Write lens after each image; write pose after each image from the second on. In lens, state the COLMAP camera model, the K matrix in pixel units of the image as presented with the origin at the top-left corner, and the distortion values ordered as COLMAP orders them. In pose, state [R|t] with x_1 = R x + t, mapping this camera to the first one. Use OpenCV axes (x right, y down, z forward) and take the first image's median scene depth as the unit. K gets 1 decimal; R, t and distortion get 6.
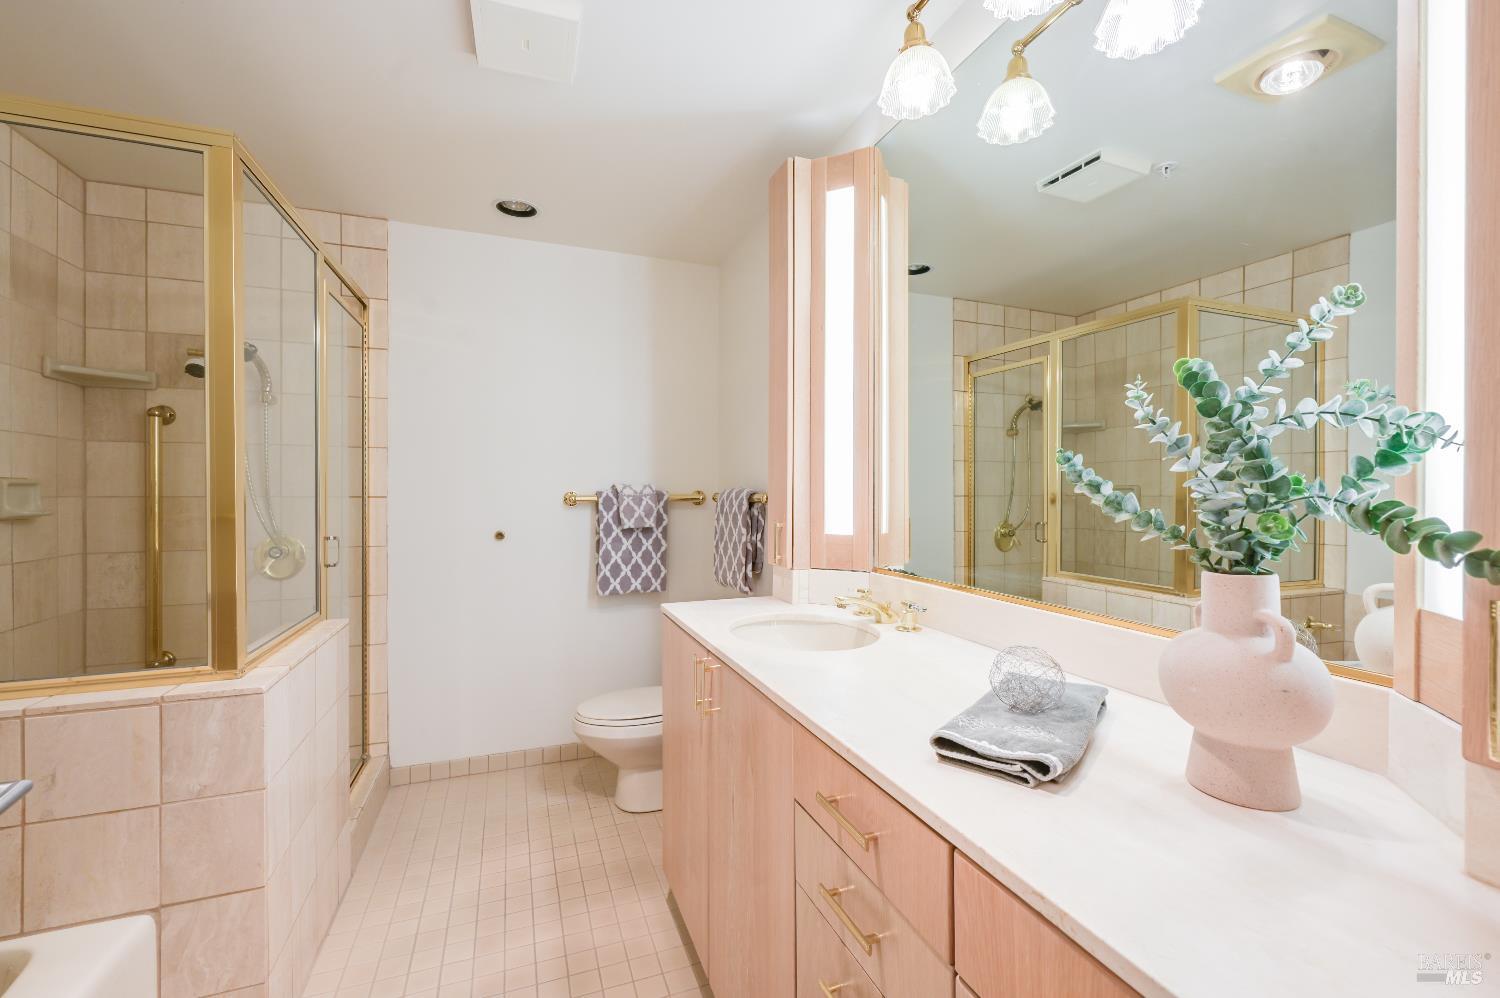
lens RADIAL K [[599.4, 0, 745.0], [0, 599.4, 498.7], [0, 0, 1]] dist [0.002440, 0.000365]
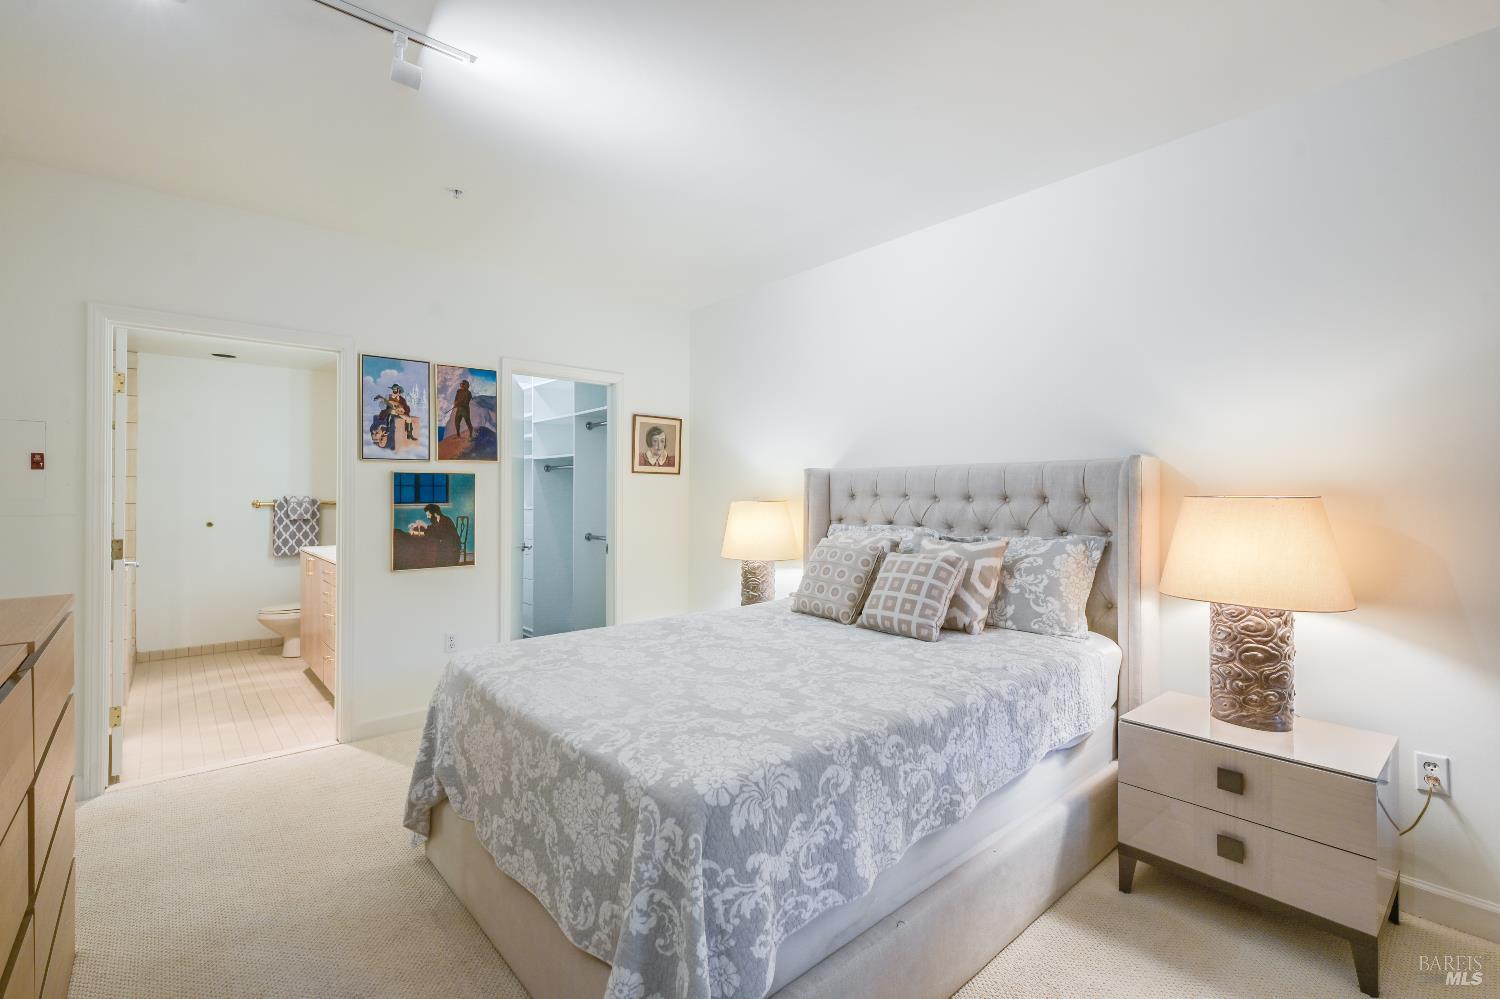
lens RADIAL K [[674.2, 0, 745.9], [0, 674.2, 497.6], [0, 0, 1]] dist [0.013671, 0.000259]
pose [[0.945335, -0.000693, 0.326101, 0.442233], [0.002291, 0.999987, -0.004518, -0.006149], [-0.326094, 0.005018, 0.945324, -1.434765]]
